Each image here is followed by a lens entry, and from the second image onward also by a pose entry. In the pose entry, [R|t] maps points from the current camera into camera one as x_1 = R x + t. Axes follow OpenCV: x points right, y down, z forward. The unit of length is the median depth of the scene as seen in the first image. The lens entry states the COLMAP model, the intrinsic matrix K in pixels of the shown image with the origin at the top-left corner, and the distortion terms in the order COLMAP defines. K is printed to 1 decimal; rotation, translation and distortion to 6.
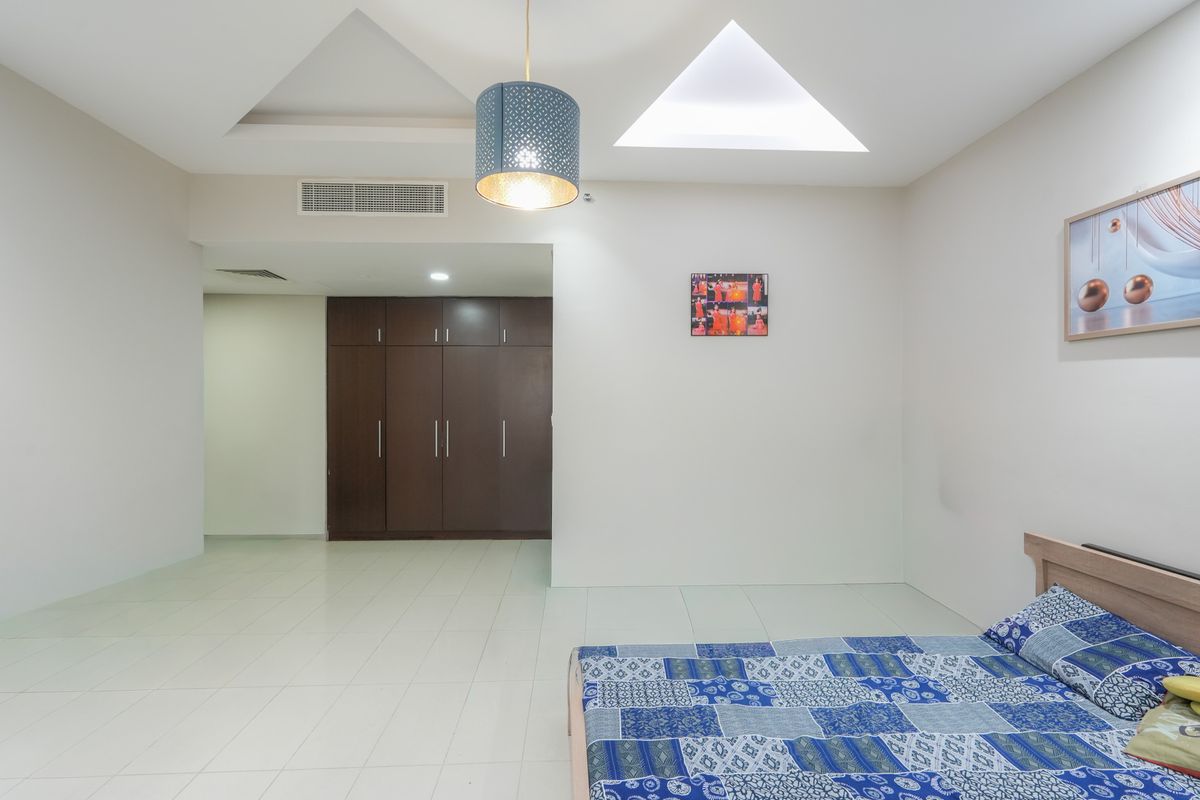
lens RADIAL K [[569.6, 0, 606.7], [0, 569.6, 392.8], [0, 0, 1]] dist [0.003135, 0.006846]
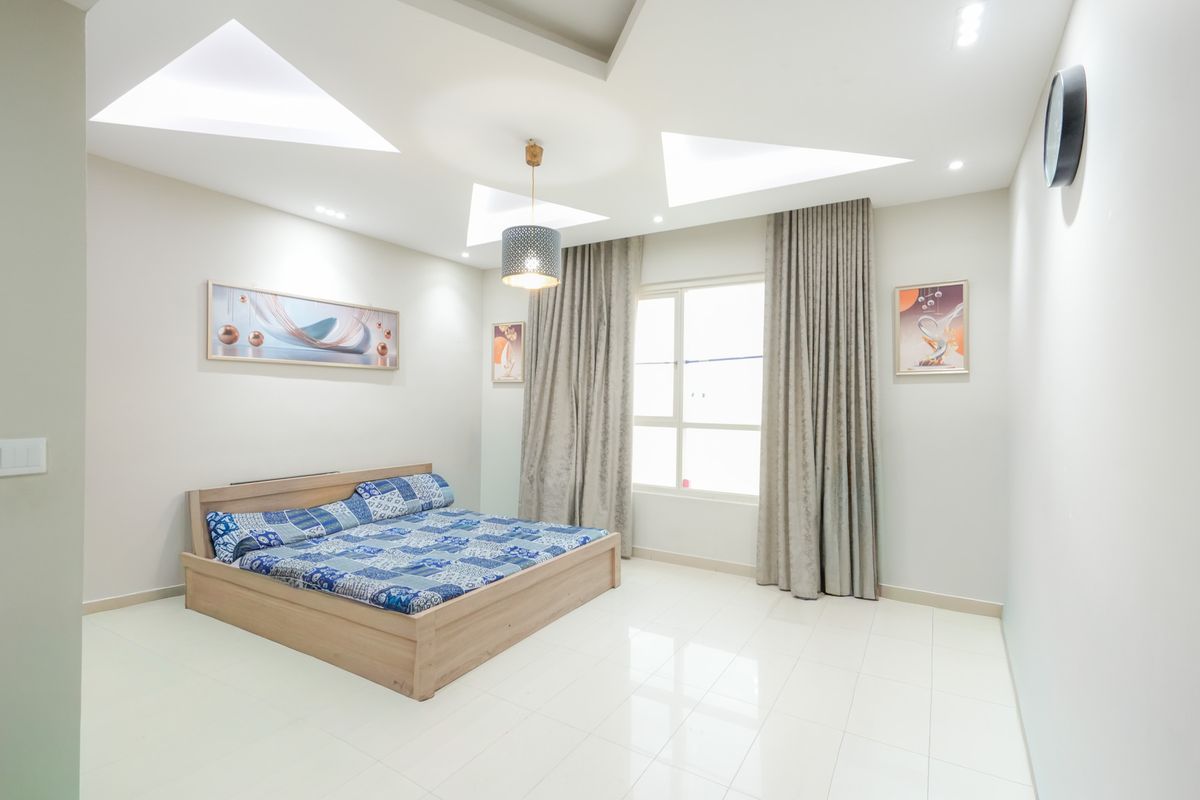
lens RADIAL K [[569.6, 0, 598.7], [0, 569.6, 400.8], [0, 0, 1]] dist [0.003135, 0.006846]
pose [[-0.834478, -0.000401, 0.551041, -1.012530], [-0.004815, 0.999967, -0.006564, 0.029444], [-0.551020, -0.008131, -0.834453, 1.880308]]
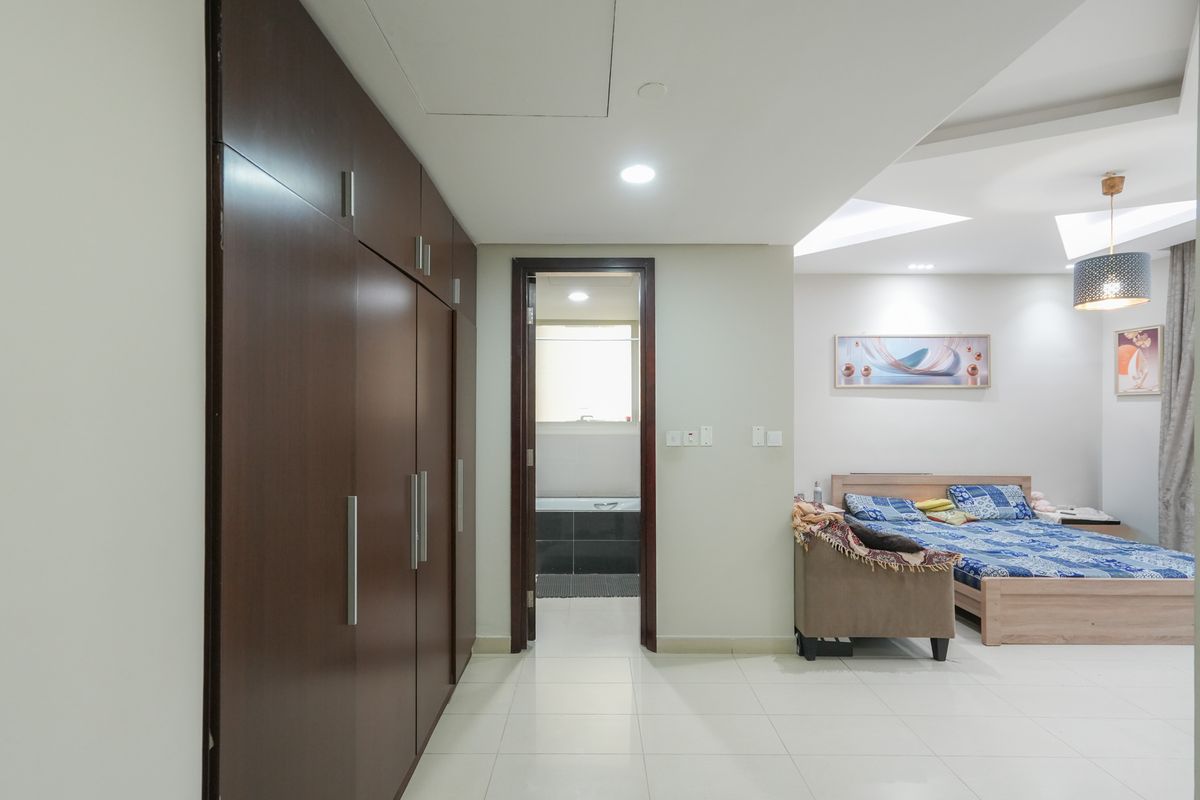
lens RADIAL K [[569.6, 0, 588.4], [0, 569.6, 405.2], [0, 0, 1]] dist [0.003135, 0.006846]
pose [[0.011521, 0.019074, 0.999752, -1.637797], [-0.007771, 0.999790, -0.018985, 0.033558], [-0.999903, -0.007550, 0.011666, 2.165599]]
